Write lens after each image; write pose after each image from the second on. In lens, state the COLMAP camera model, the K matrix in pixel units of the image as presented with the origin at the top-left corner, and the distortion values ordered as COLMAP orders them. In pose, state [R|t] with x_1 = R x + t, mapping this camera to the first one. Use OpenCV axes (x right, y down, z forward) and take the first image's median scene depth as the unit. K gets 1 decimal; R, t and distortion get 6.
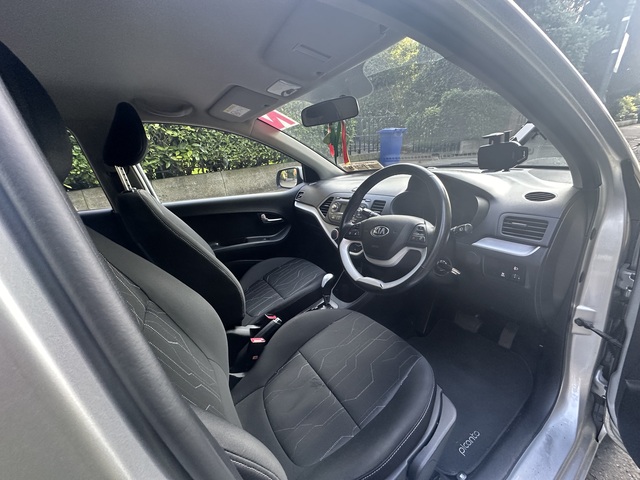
lens RADIAL K [[255.1, 0, 320.0], [0, 255.1, 240.0], [0, 0, 1]] dist [0.002788, 0.000370]
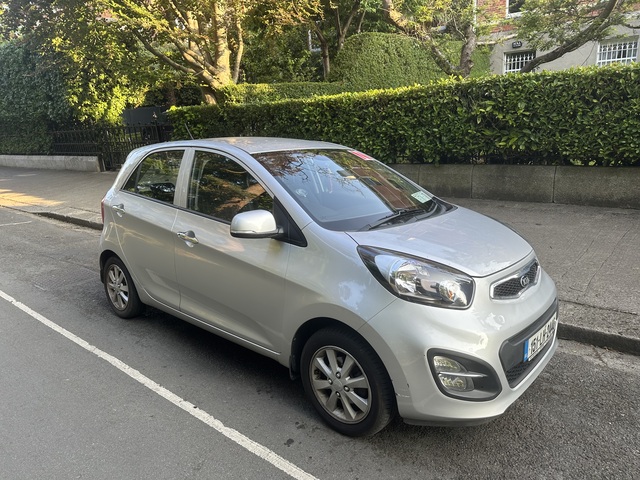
lens RADIAL K [[449.2, 0, 317.7], [0, 449.2, 237.7], [0, 0, 1]] dist [0.075870, -0.105957]
pose [[0.266623, 0.317190, -0.910112, 0.755907], [-0.303911, 0.923788, 0.232924, -0.199437], [0.914632, 0.214490, 0.342700, -0.015785]]
